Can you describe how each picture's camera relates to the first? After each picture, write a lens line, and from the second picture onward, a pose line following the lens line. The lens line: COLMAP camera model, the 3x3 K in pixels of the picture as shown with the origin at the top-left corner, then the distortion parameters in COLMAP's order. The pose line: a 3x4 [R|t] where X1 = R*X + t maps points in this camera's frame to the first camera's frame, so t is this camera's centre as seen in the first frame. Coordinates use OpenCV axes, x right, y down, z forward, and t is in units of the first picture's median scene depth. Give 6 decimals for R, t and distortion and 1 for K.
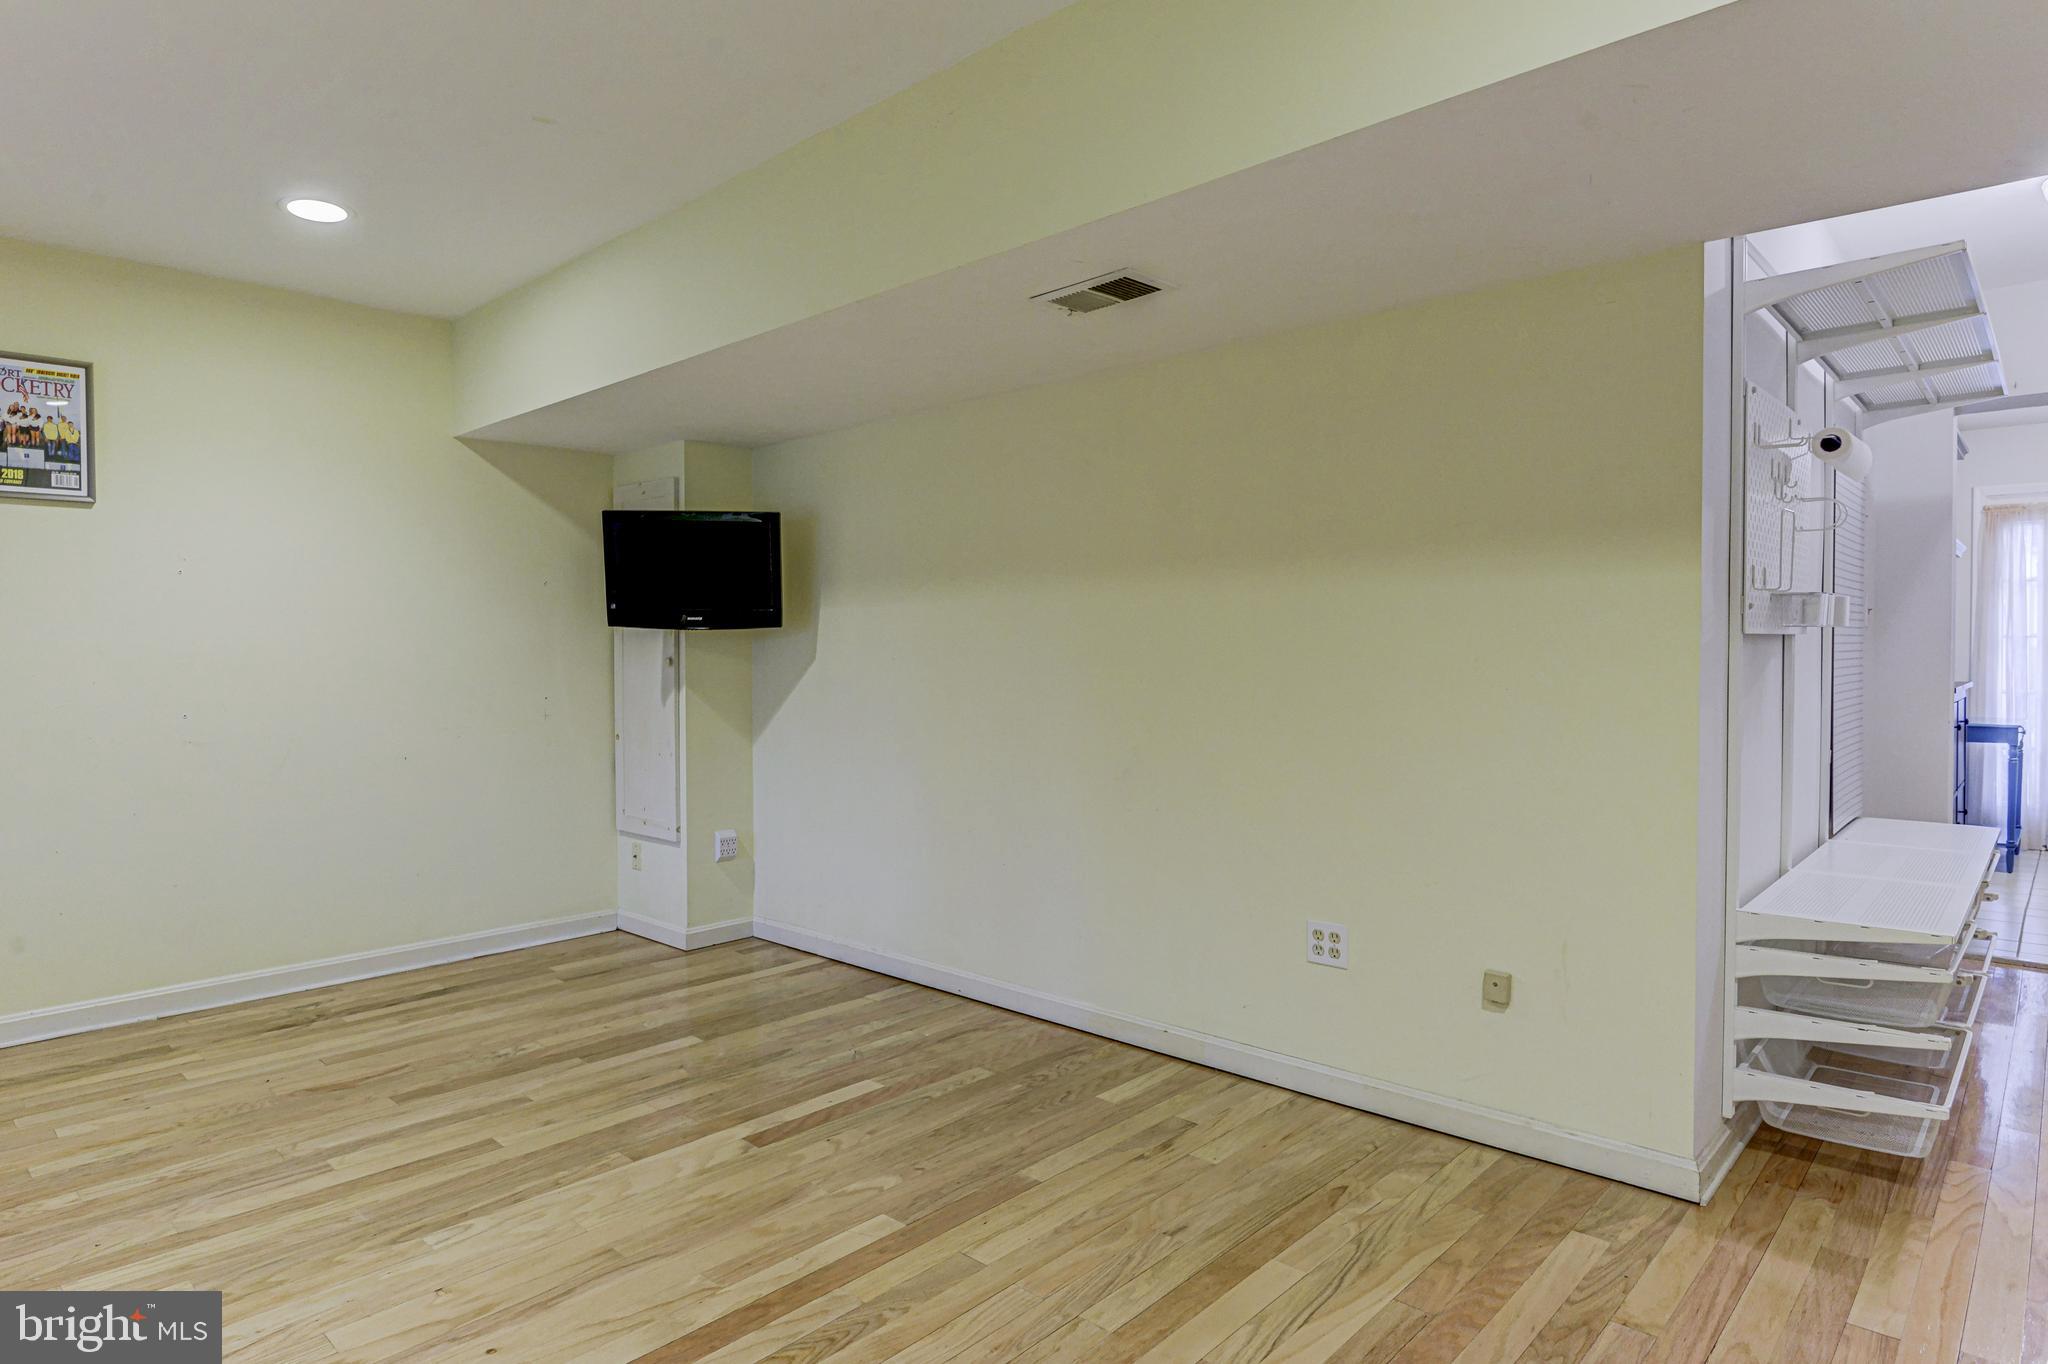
lens RADIAL K [[1144.6, 0, 1011.7], [0, 1144.6, 678.1], [0, 0, 1]] dist [-0.018136, -0.001222]
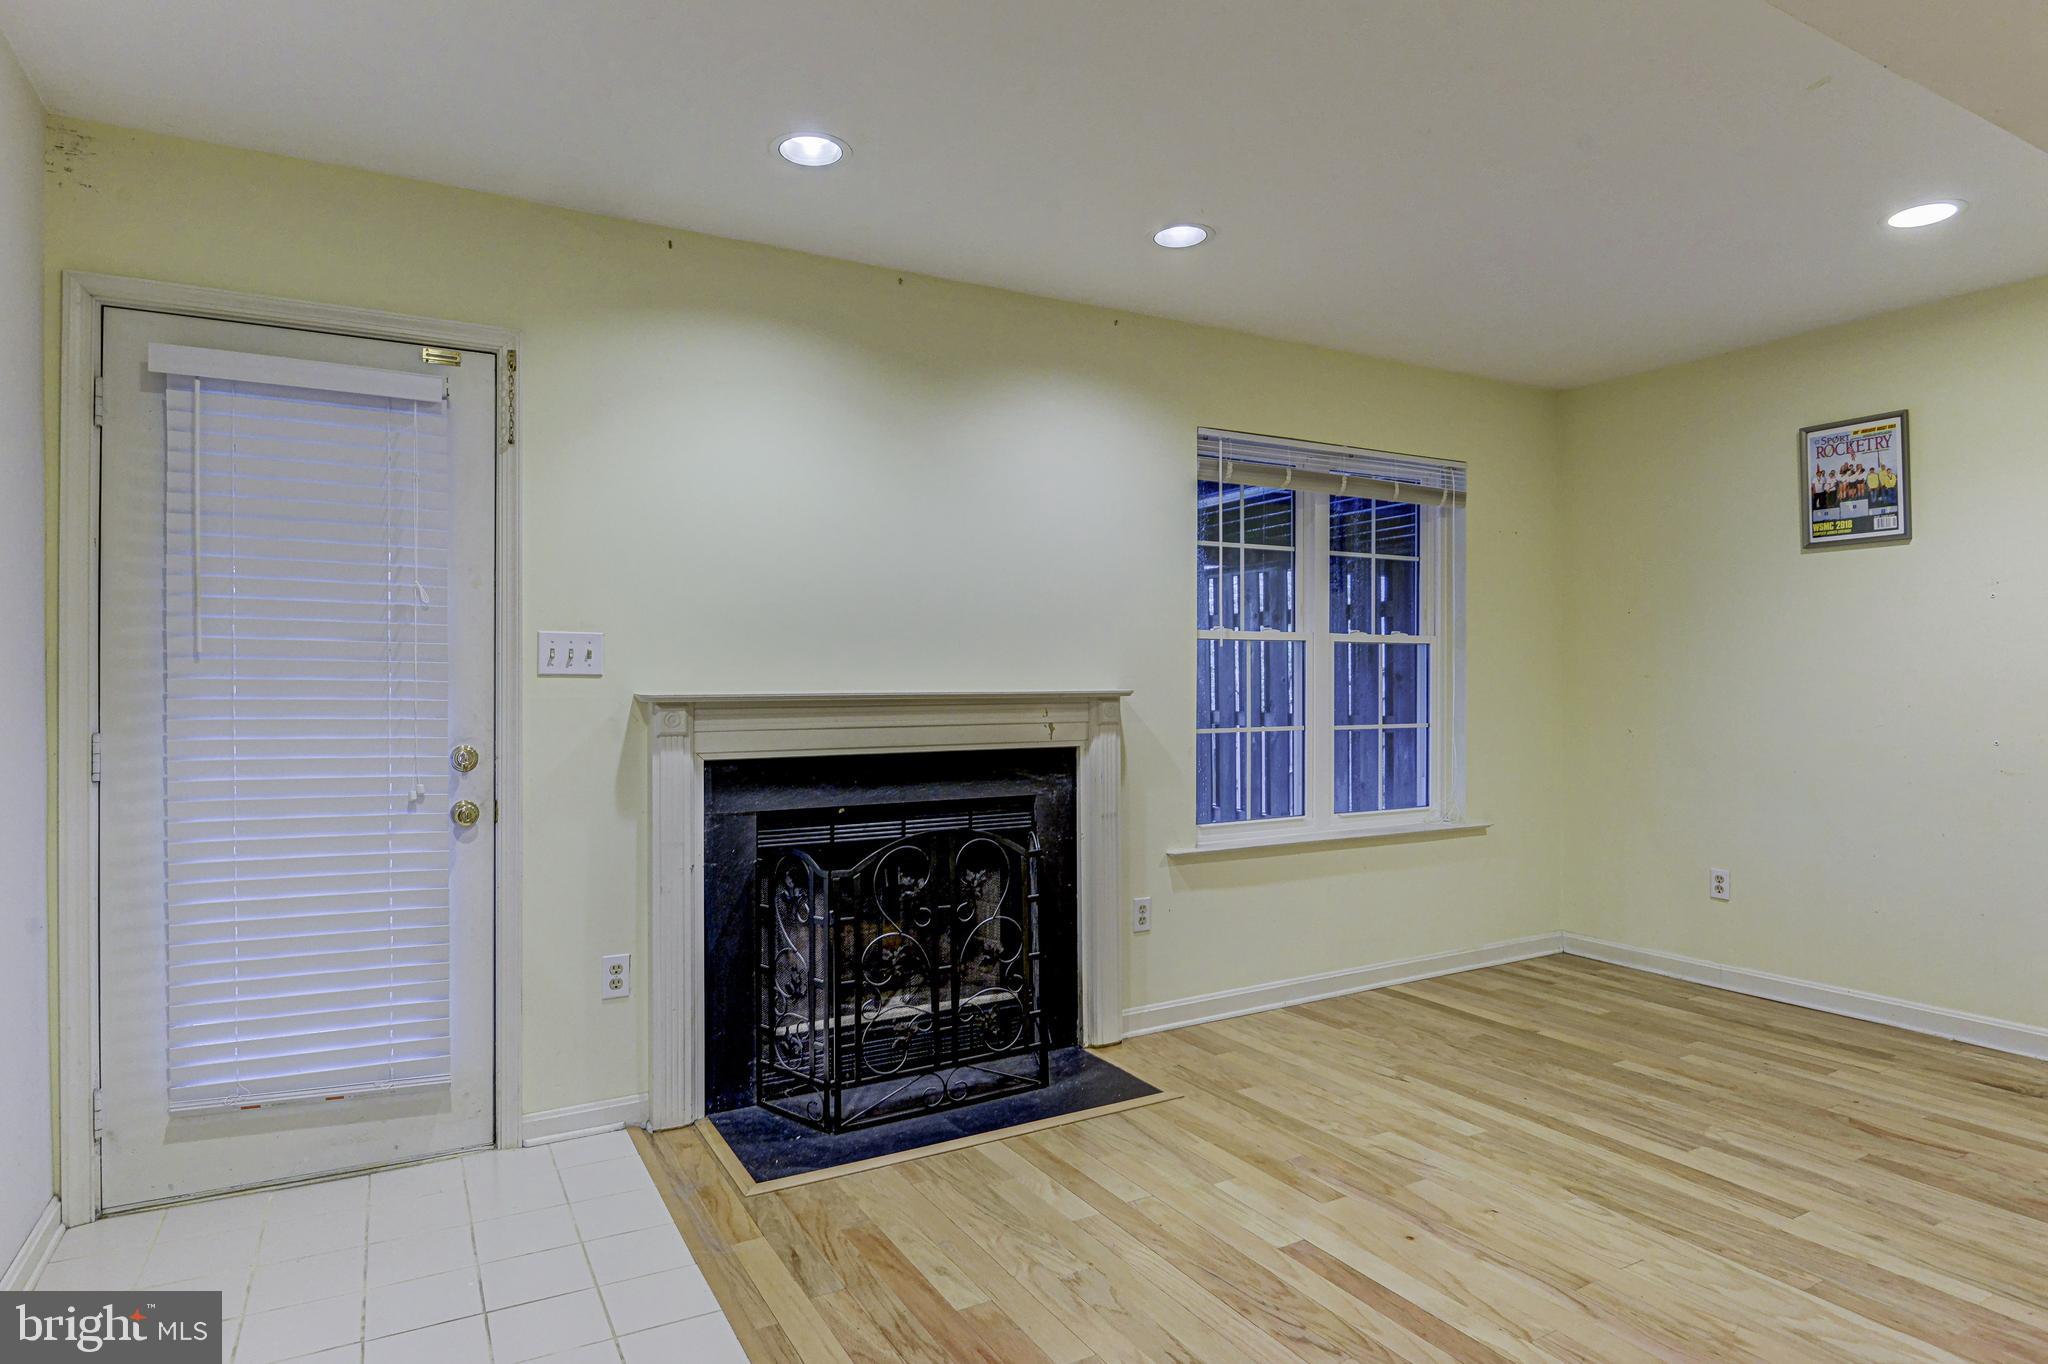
lens RADIAL K [[1144.6, 0, 1016.8], [0, 1144.6, 677.0], [0, 0, 1]] dist [-0.018136, -0.001222]
pose [[-0.297899, 0.003571, -0.954591, 0.488916], [-0.020978, 0.999727, 0.010287, -0.017208], [0.954367, 0.023090, -0.297743, 0.532160]]
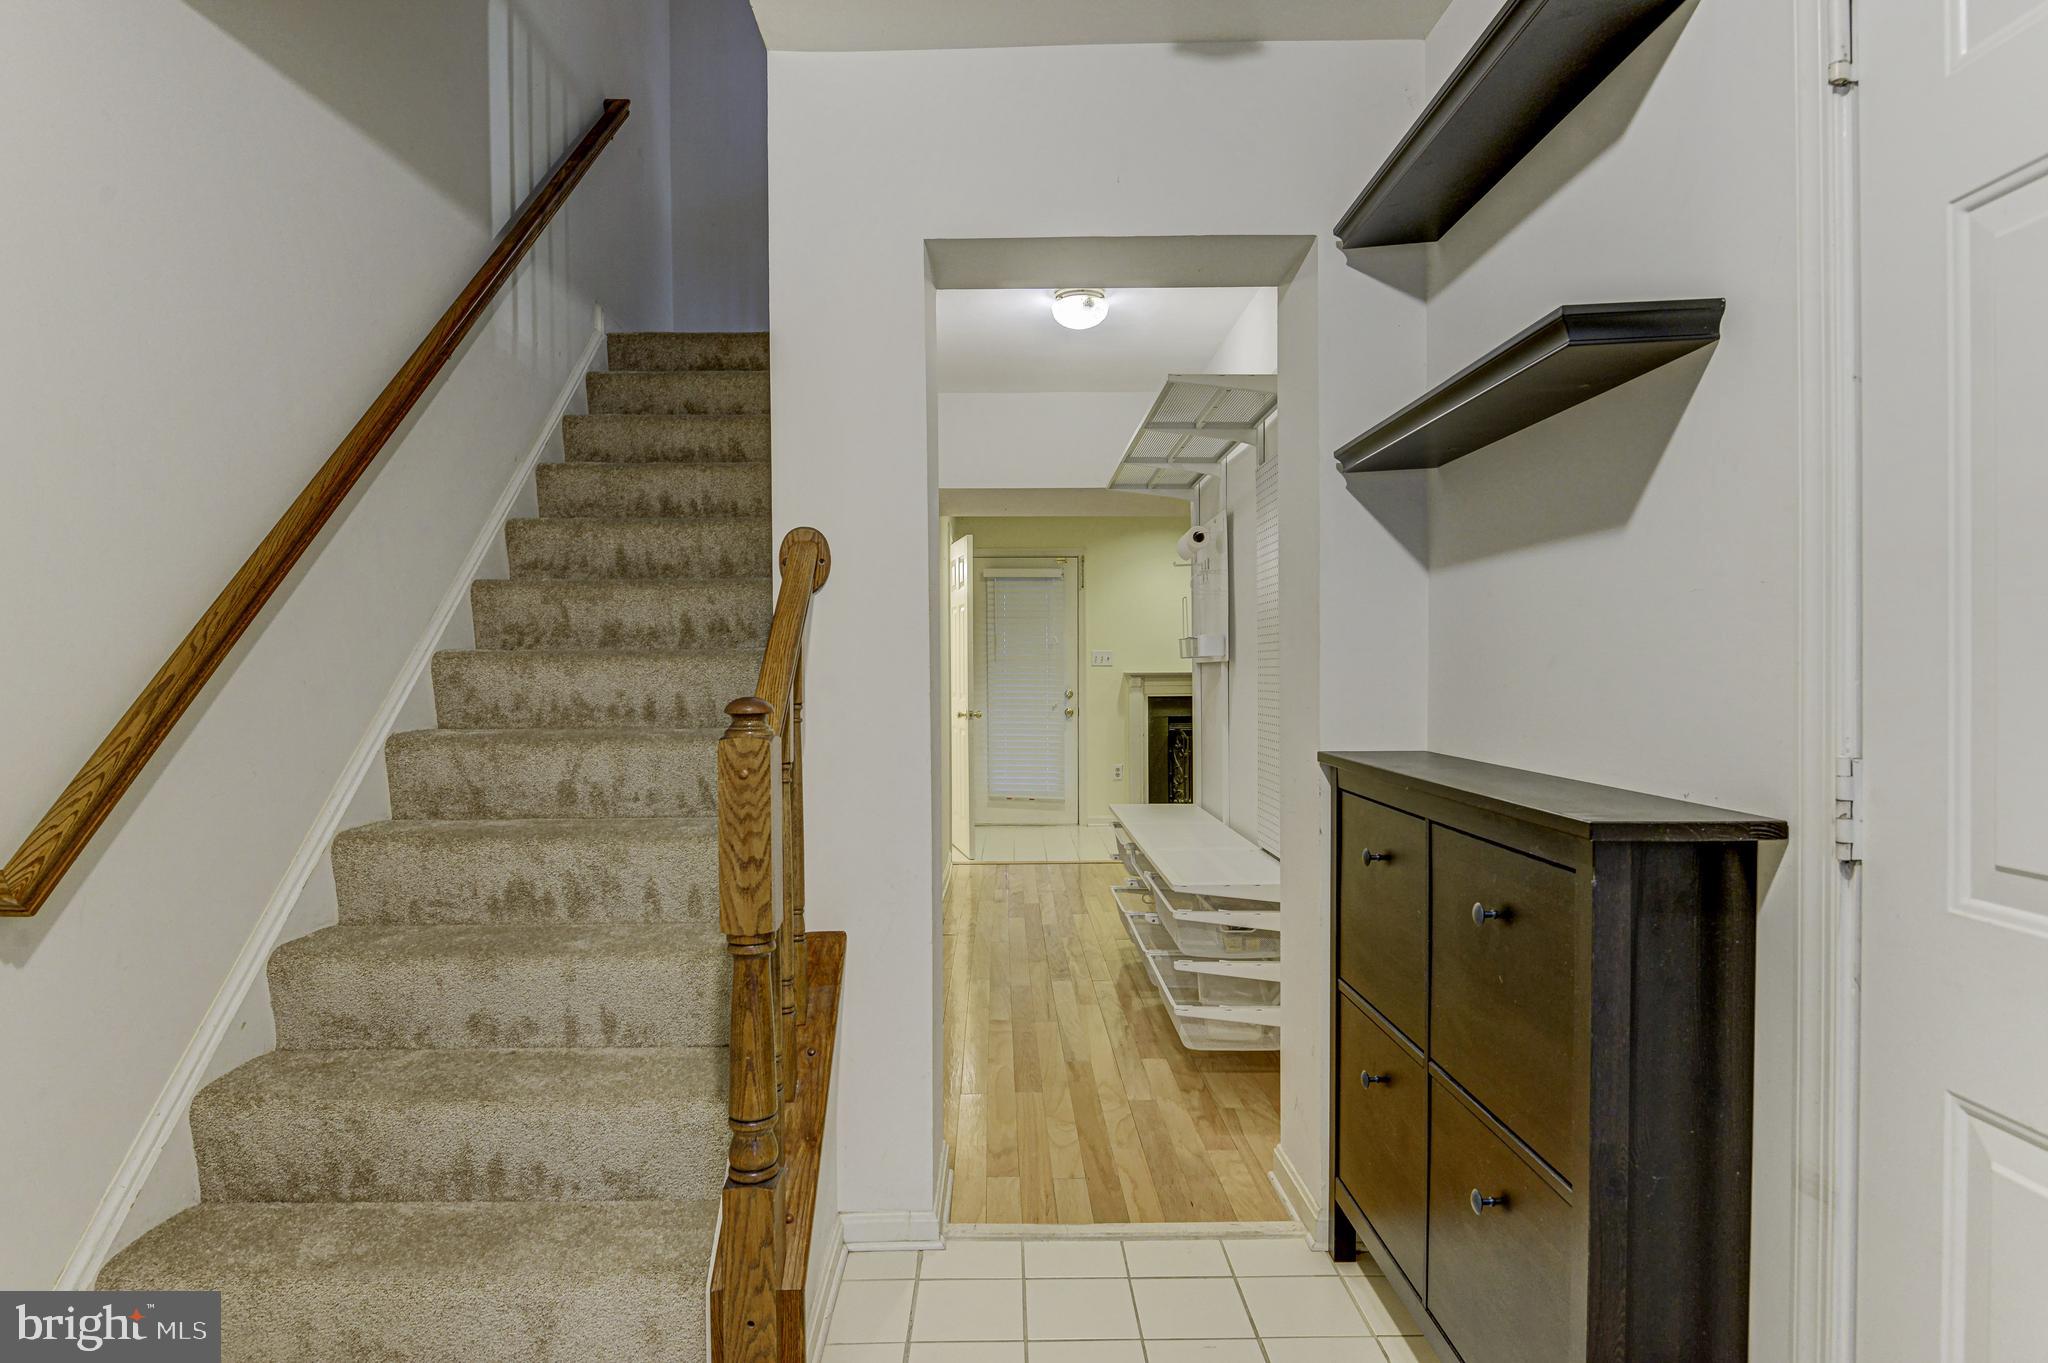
lens RADIAL K [[1144.6, 0, 1020.6], [0, 1144.6, 676.7], [0, 0, 1]] dist [-0.018136, -0.001222]
pose [[-0.714257, 0.020537, -0.699582, 1.209012], [-0.008770, 0.999228, 0.038288, -0.051590], [0.699828, 0.033482, -0.713526, 1.207155]]
